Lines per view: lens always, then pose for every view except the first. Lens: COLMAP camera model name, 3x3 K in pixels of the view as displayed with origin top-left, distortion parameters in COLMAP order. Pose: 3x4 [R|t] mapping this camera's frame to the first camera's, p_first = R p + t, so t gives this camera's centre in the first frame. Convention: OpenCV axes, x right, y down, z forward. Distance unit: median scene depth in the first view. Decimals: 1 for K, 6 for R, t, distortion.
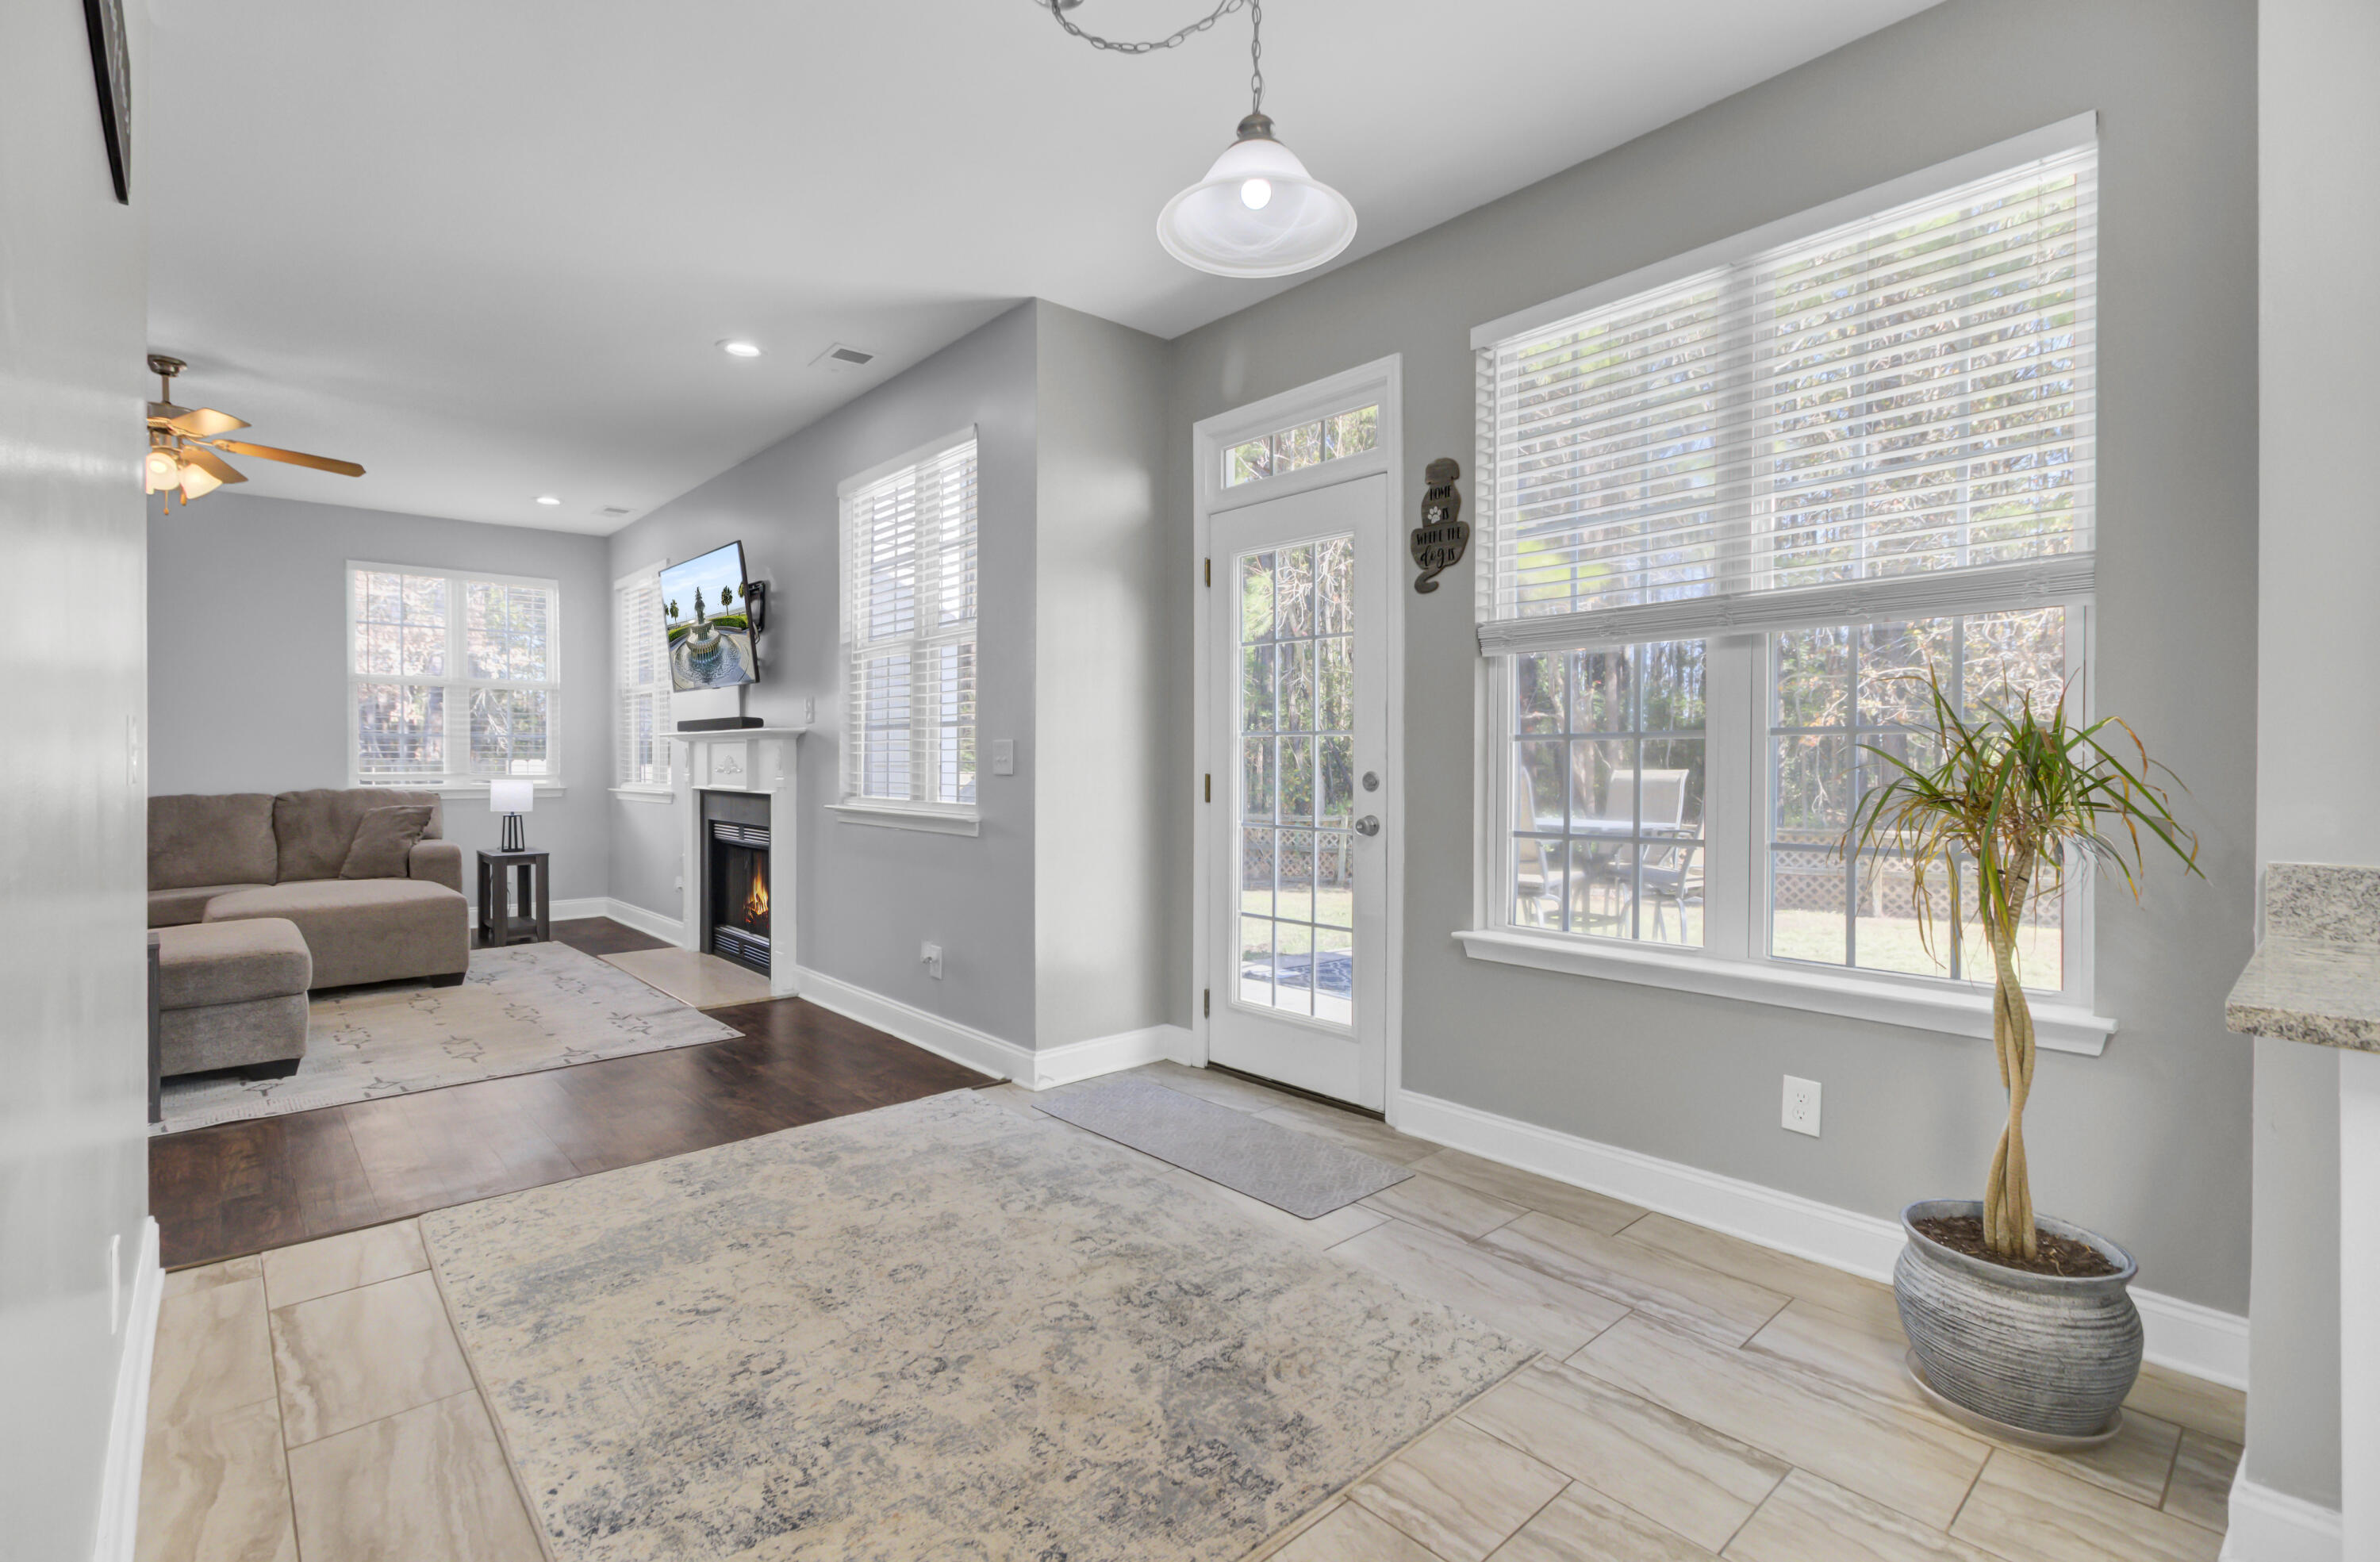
lens RADIAL K [[1081.9, 0, 1173.4], [0, 1081.9, 769.0], [0, 0, 1]] dist [-0.000717, 0.000726]
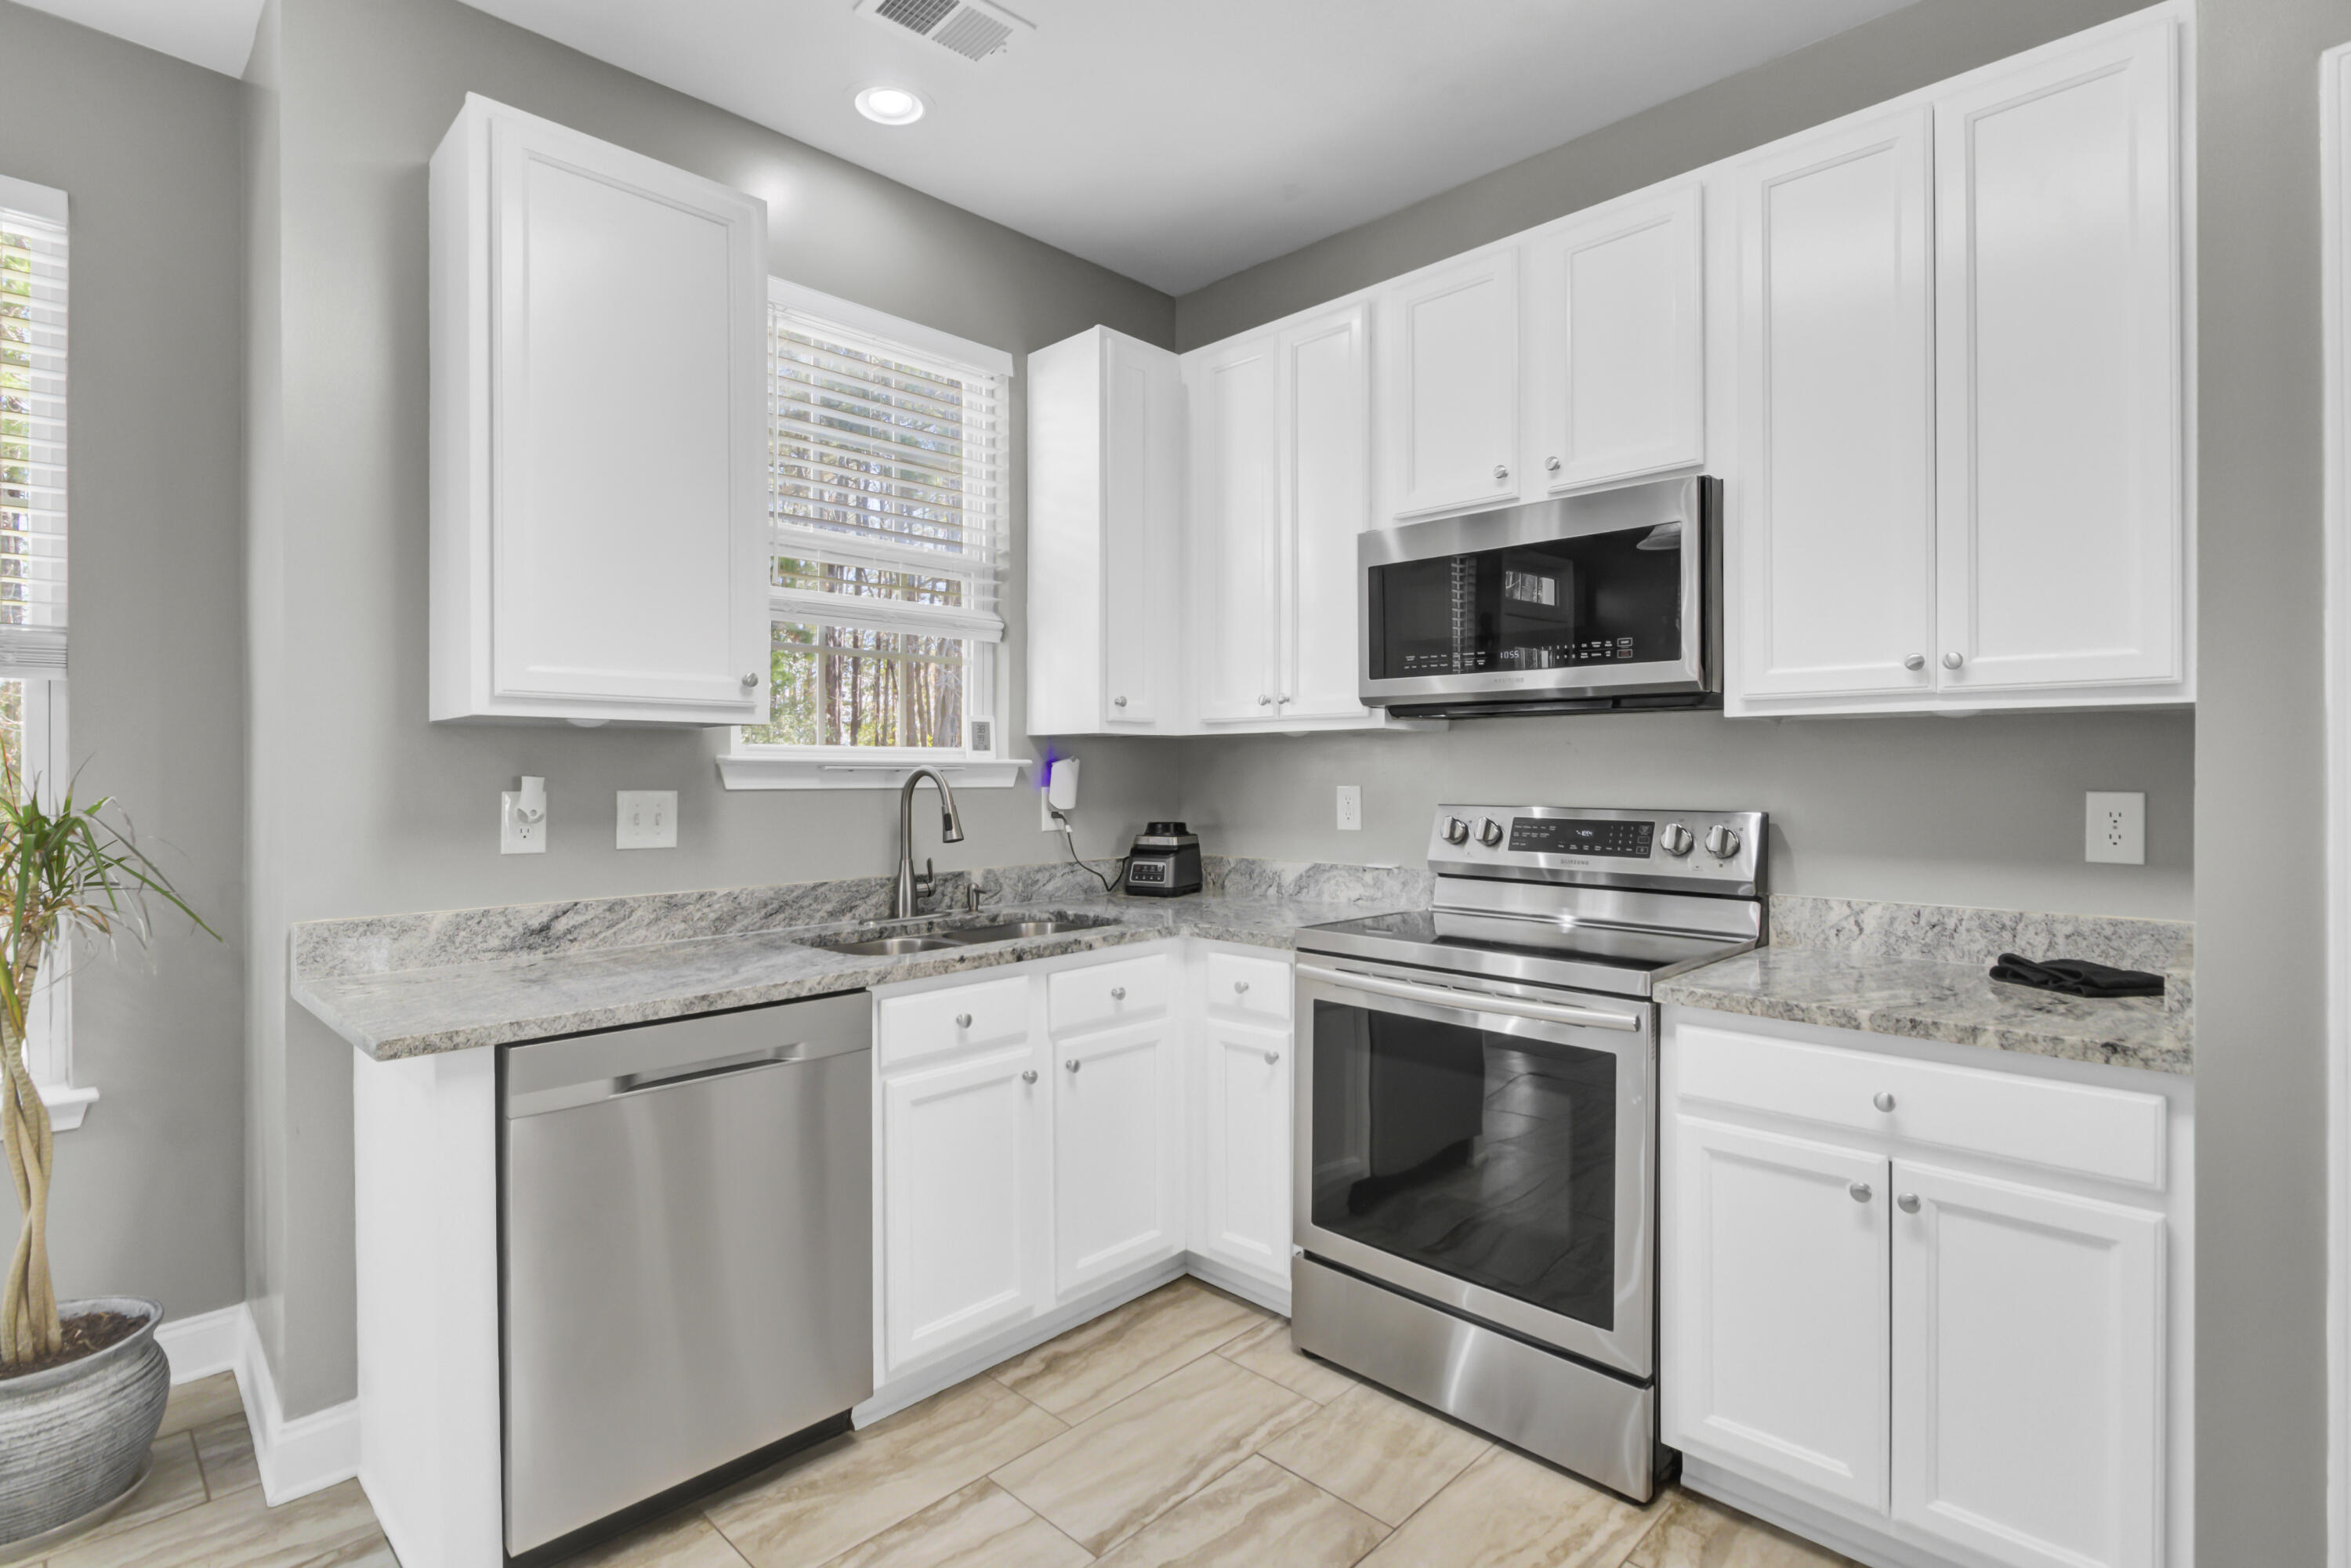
lens RADIAL K [[1135.2, 0, 1178.8], [0, 1135.2, 775.8], [0, 0, 1]] dist [-0.002030, -0.002059]
pose [[-0.074888, -0.002478, 0.997189, -0.262418], [0.009487, 0.999950, 0.003198, -0.055538], [-0.997147, 0.009700, -0.074861, 0.047596]]
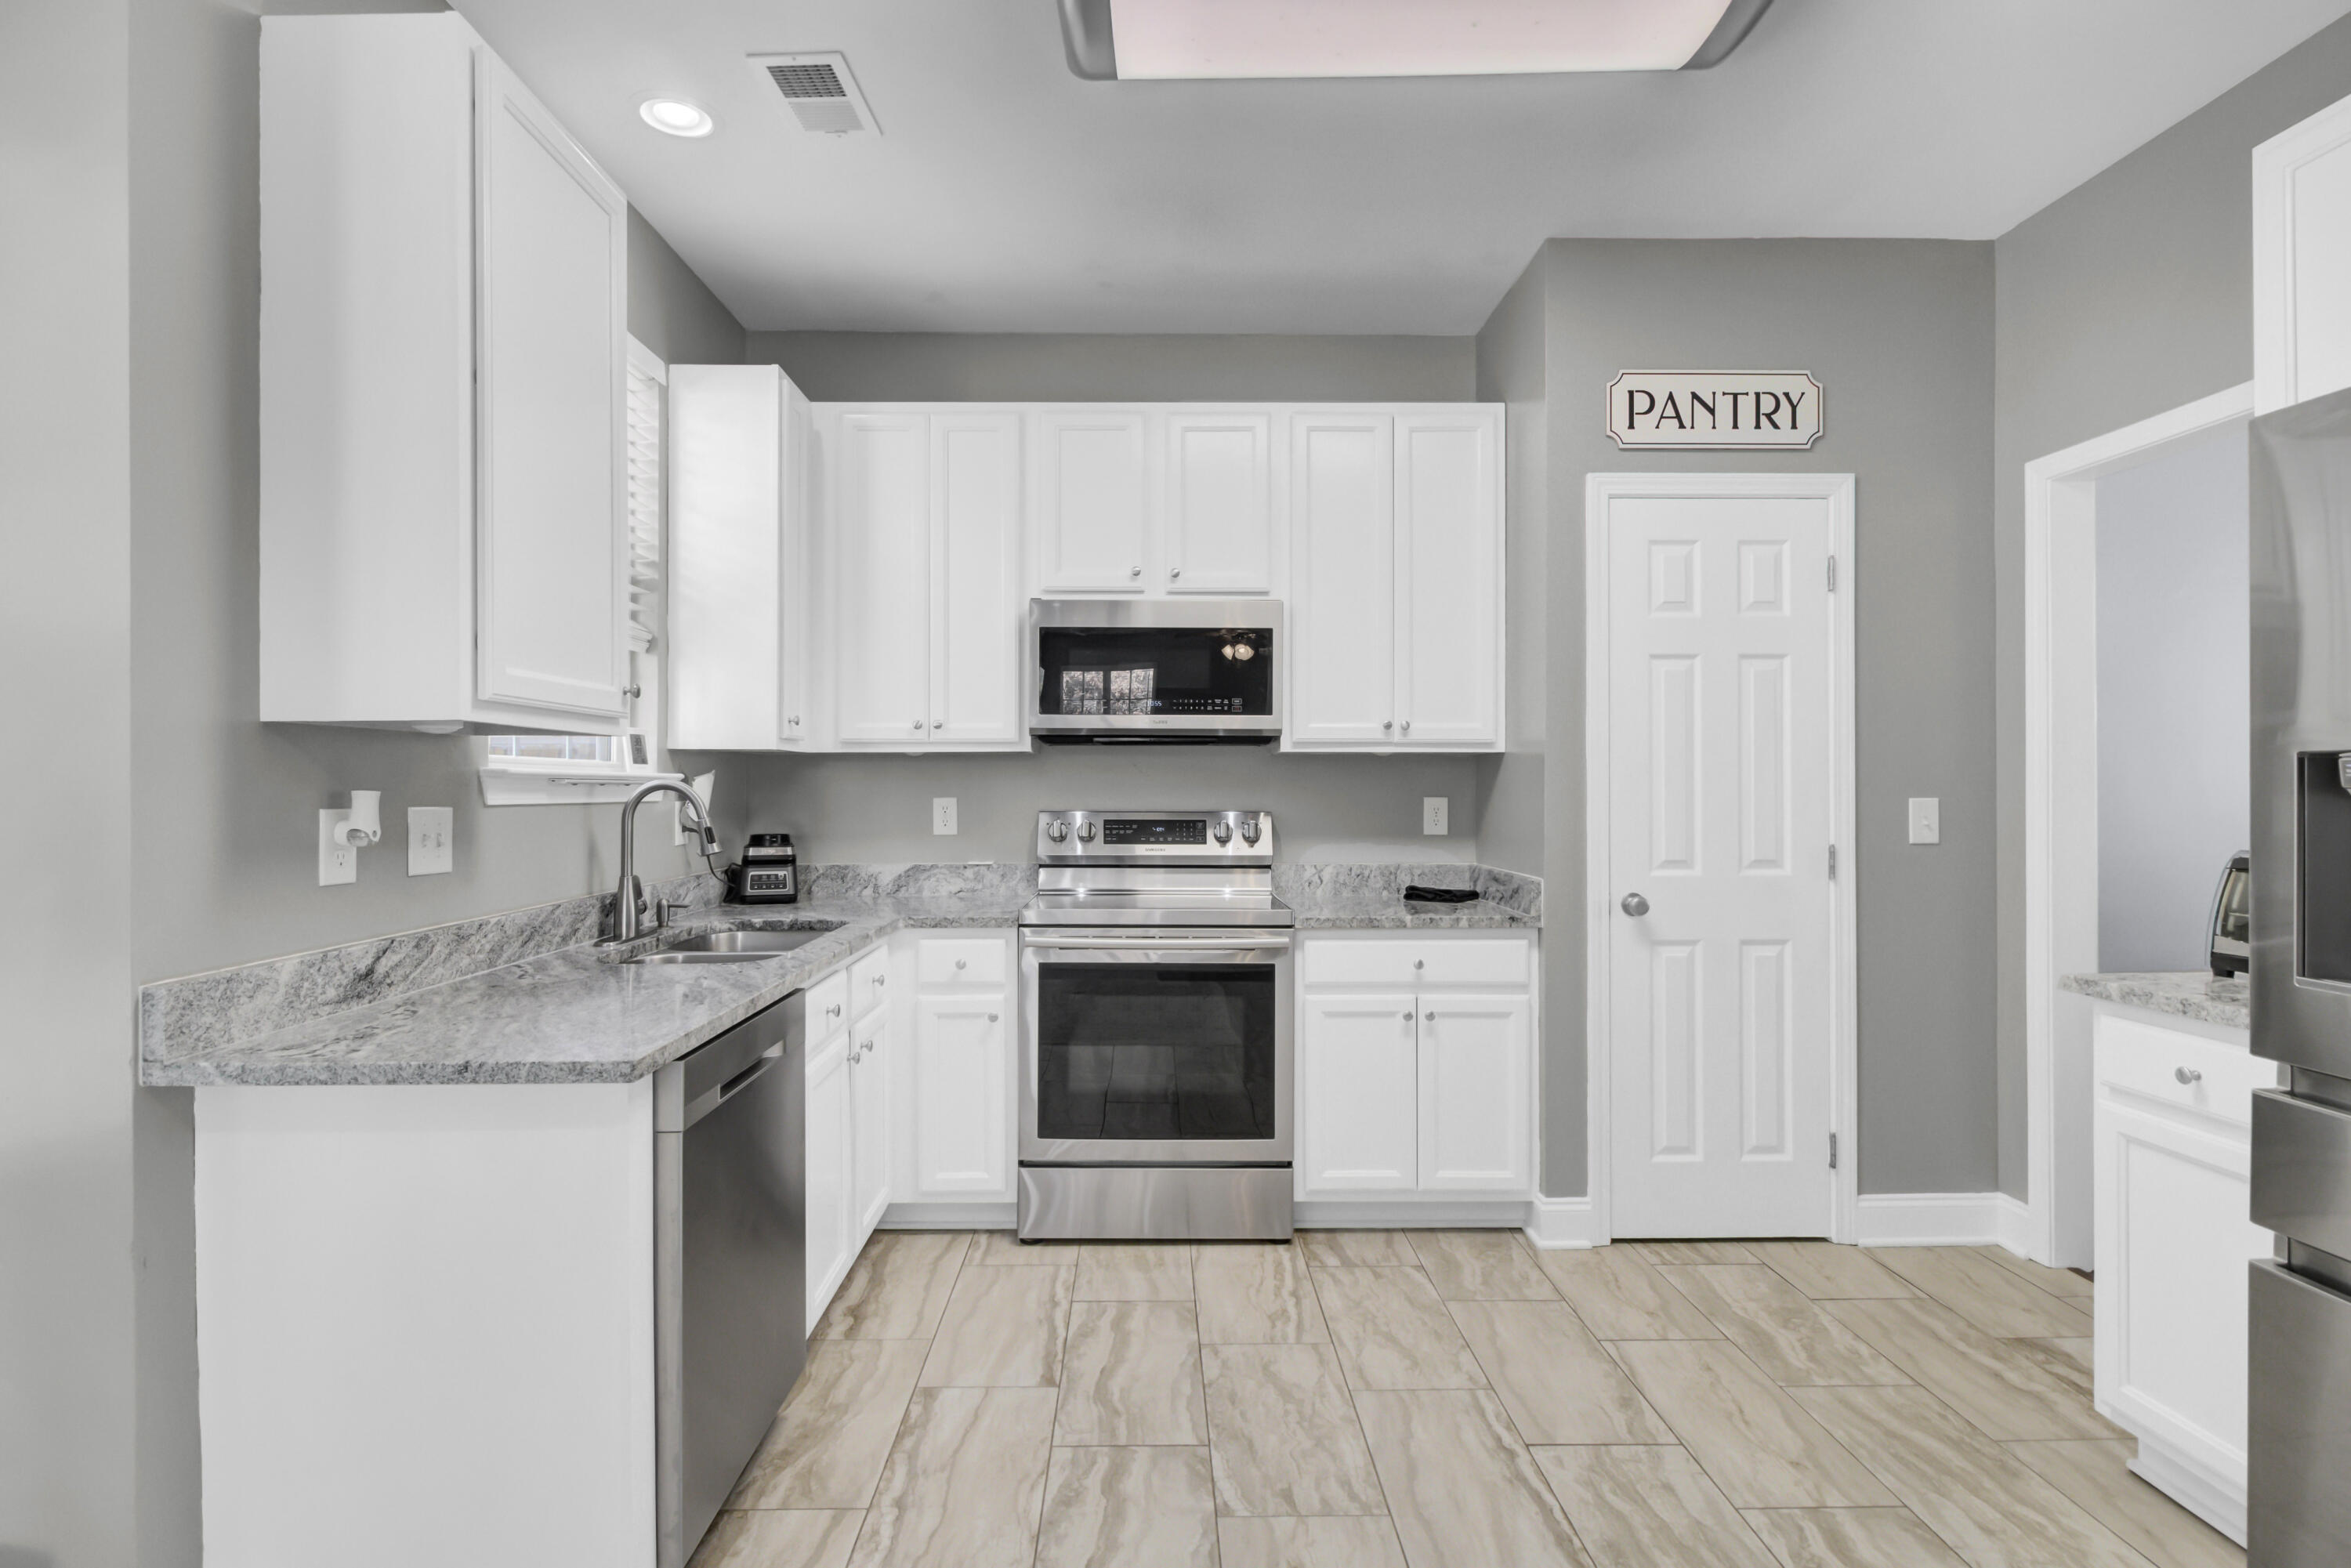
lens RADIAL K [[1135.2, 0, 1175.8], [0, 1135.2, 788.2], [0, 0, 1]] dist [-0.002030, -0.002059]
pose [[-0.765295, -0.000094, 0.643679, -0.215912], [0.006447, 0.999949, 0.007810, -0.061854], [-0.643647, 0.010127, -0.765255, 0.810612]]
